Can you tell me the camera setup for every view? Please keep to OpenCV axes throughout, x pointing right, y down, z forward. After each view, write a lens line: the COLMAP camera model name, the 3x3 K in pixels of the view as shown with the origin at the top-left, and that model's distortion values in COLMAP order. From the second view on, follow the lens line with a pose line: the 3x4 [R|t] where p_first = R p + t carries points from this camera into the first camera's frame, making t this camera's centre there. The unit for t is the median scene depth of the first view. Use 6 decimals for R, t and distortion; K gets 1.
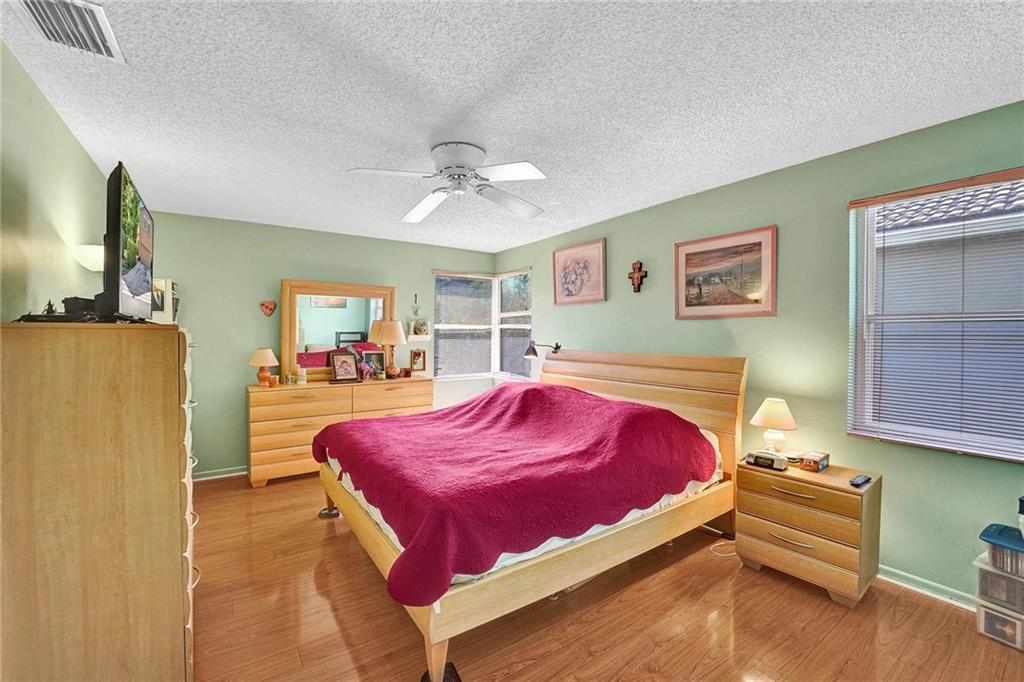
lens RADIAL K [[423.6, 0, 513.9], [0, 423.6, 342.6], [0, 0, 1]] dist [-0.030091, 0.004079]
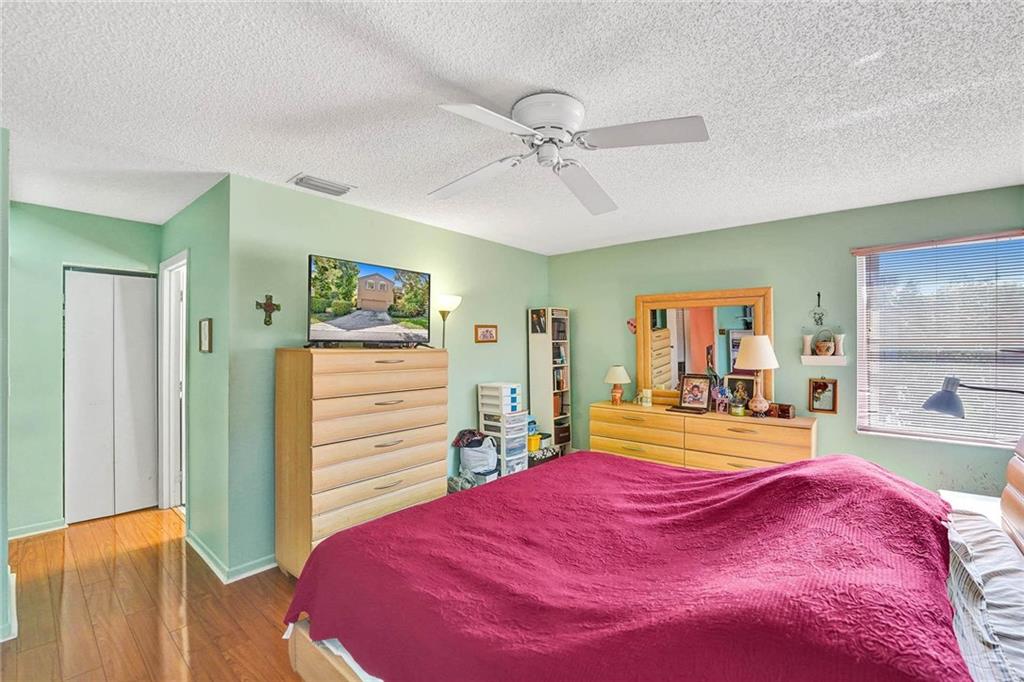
lens RADIAL K [[436.2, 0, 512.0], [0, 436.2, 341.0], [0, 0, 1]] dist [0.000064, -0.000006]
pose [[0.247955, -0.009470, -0.968725, 0.336522], [-0.017622, 0.999743, -0.014283, -0.025129], [0.968611, 0.020612, 0.247724, 0.427130]]
